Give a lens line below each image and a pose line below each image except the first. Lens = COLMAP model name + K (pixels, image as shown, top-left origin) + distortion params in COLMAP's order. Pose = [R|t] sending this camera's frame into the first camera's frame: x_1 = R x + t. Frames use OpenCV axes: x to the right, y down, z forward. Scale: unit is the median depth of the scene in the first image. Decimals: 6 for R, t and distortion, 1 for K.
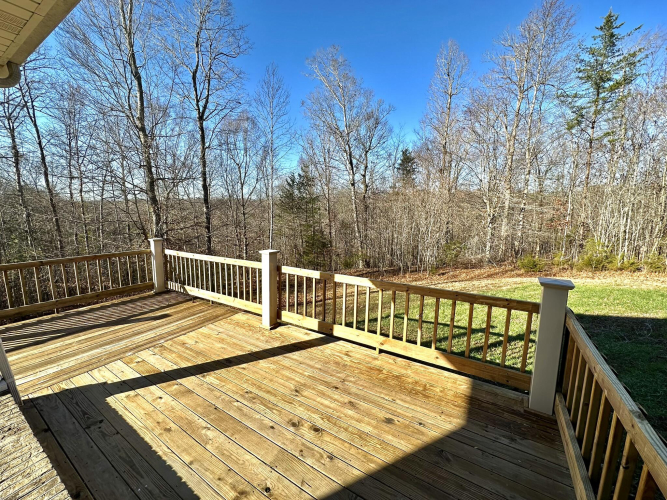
lens RADIAL K [[266.2, 0, 333.5], [0, 266.2, 250.0], [0, 0, 1]] dist [-0.001927, 0.000098]
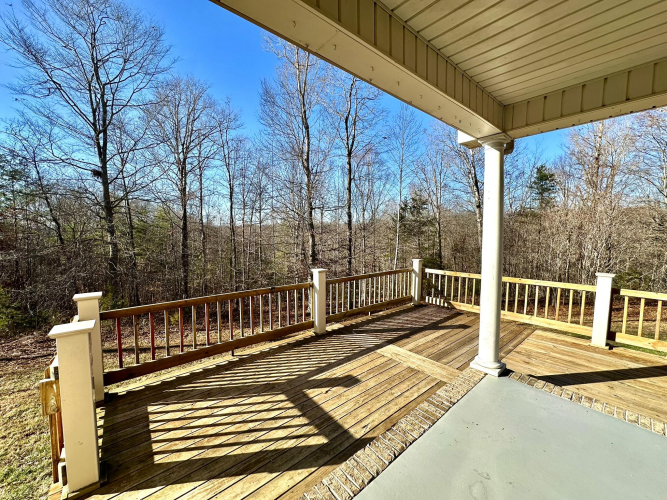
lens RADIAL K [[264.8, 0, 333.5], [0, 264.8, 250.0], [0, 0, 1]] dist [-0.003119, 0.000278]
pose [[0.950912, 0.014994, -0.309098, -0.753694], [-0.040627, 0.996229, -0.076660, 0.026028], [0.306783, 0.085455, 0.947935, -0.280065]]
